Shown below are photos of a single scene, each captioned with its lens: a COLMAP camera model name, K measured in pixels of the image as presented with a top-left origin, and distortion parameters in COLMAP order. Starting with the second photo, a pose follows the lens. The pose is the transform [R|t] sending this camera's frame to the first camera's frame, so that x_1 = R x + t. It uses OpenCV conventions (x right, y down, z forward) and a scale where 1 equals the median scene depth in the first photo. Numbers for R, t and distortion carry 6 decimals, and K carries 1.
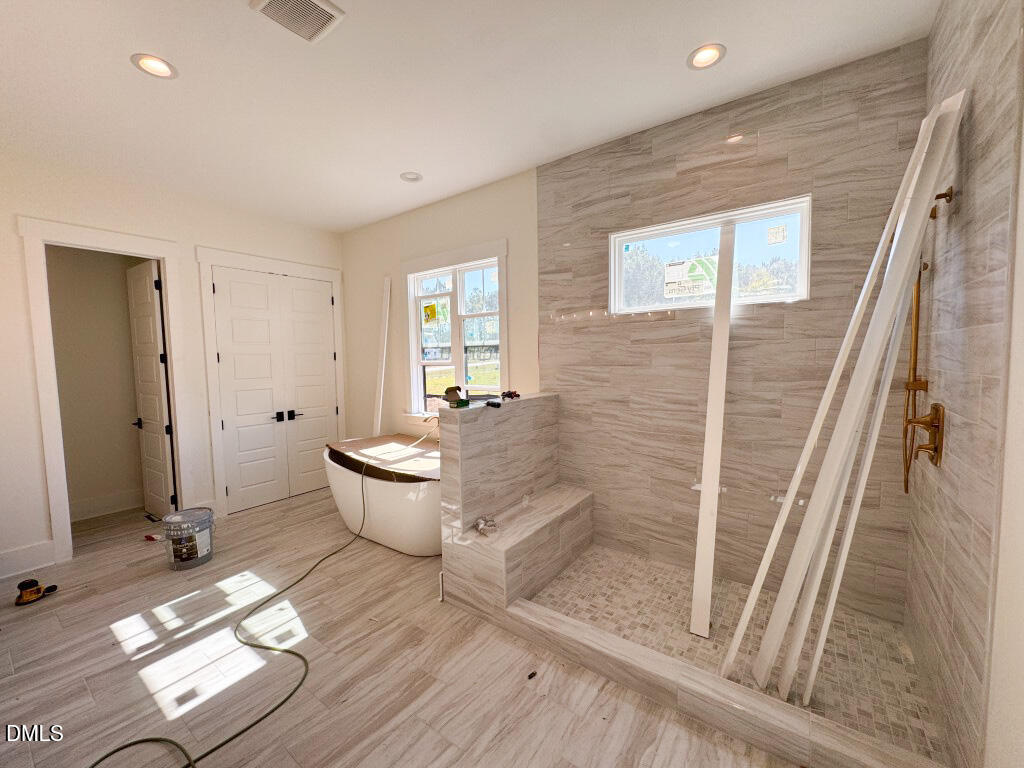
lens RADIAL K [[410.1, 0, 507.4], [0, 410.1, 382.8], [0, 0, 1]] dist [-0.009268, 0.001383]
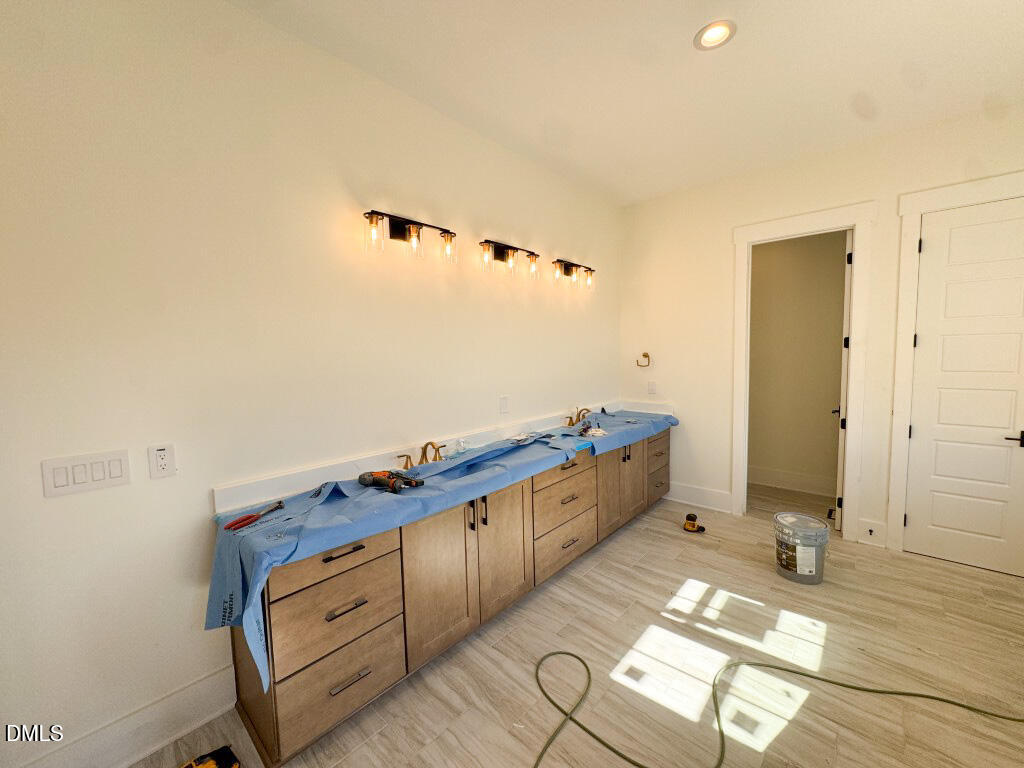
lens RADIAL K [[410.1, 0, 507.3], [0, 410.1, 381.9], [0, 0, 1]] dist [-0.009268, 0.001383]
pose [[-0.101609, 0.091436, -0.990614, 0.157245], [-0.040562, 0.994558, 0.095961, -0.042338], [0.993997, 0.049932, -0.097347, 0.549918]]
